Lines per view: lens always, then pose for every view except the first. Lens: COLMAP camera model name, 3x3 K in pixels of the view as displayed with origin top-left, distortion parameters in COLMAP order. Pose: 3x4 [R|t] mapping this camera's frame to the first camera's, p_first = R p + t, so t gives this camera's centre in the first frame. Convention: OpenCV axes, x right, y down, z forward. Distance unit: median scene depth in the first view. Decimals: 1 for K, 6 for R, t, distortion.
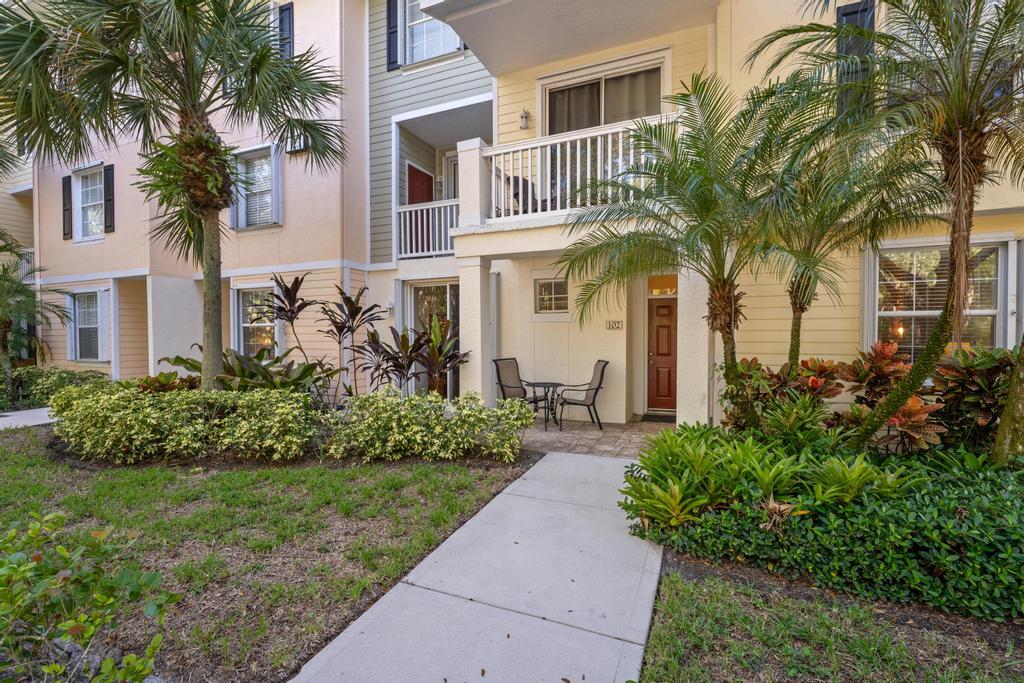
lens RADIAL K [[452.2, 0, 512.0], [0, 452.2, 341.5], [0, 0, 1]] dist [0.000445, 0.000078]
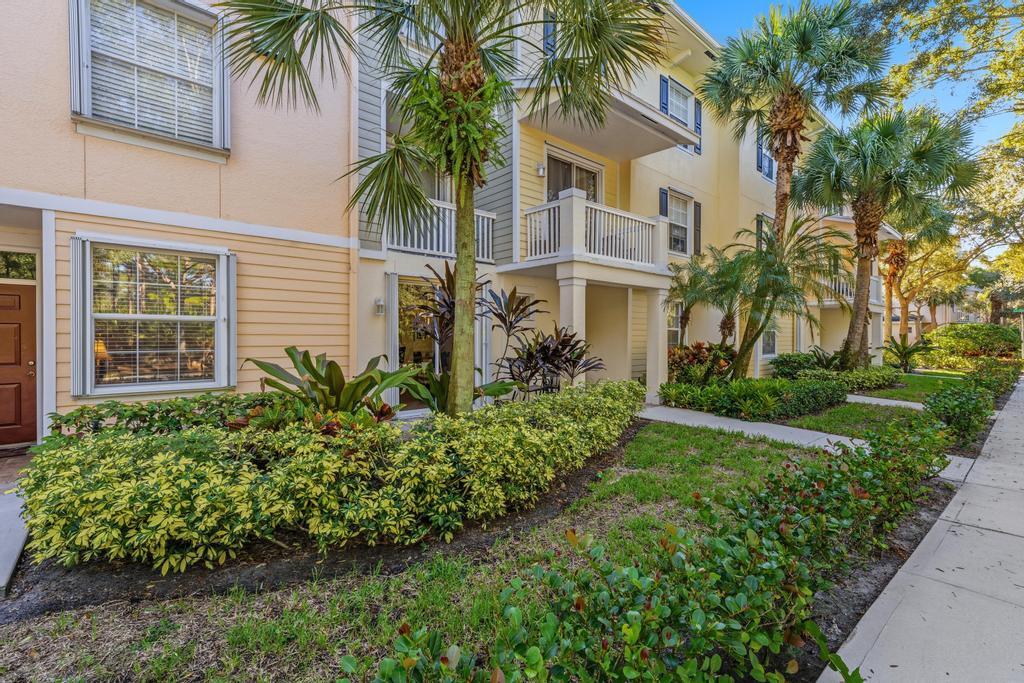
lens RADIAL K [[452.2, 0, 512.0], [0, 452.2, 341.5], [0, 0, 1]] dist [0.000445, 0.000078]
pose [[0.438135, -0.002553, 0.898906, -1.302393], [0.010134, 0.999946, -0.002099, -0.004824], [-0.898852, 0.010029, 0.438137, 0.587852]]
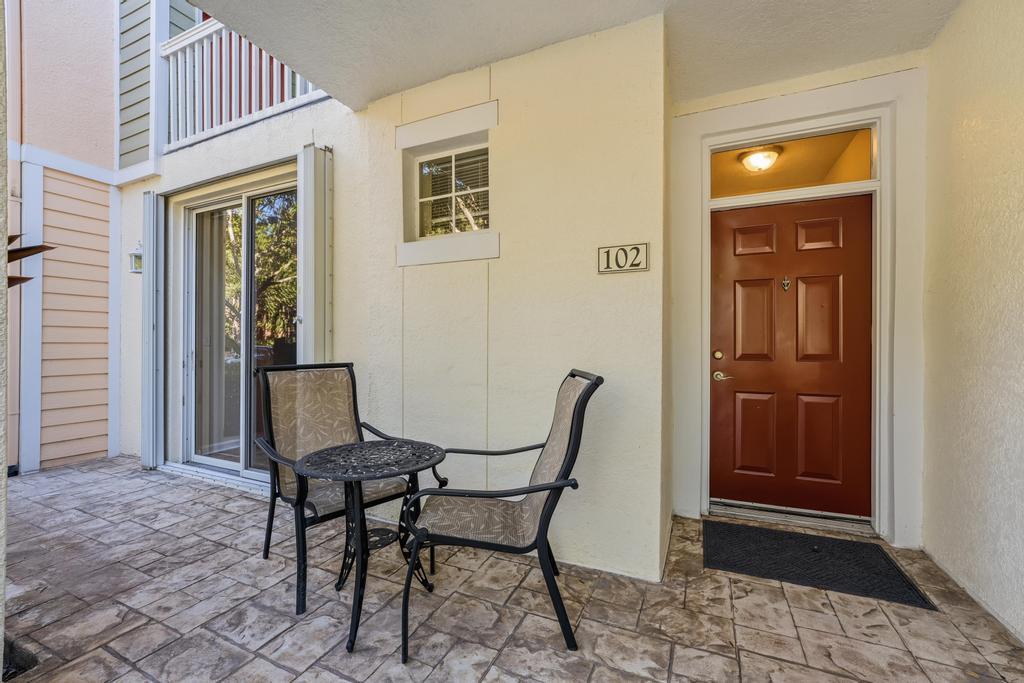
lens RADIAL K [[415.9, 0, 512.0], [0, 415.9, 337.5], [0, 0, 1]] dist [-0.003271, -0.000175]
pose [[0.999734, 0.006752, -0.022041, 0.178527], [-0.007426, 0.999503, -0.030623, 0.031469], [0.021823, 0.030779, 0.999288, 0.814254]]
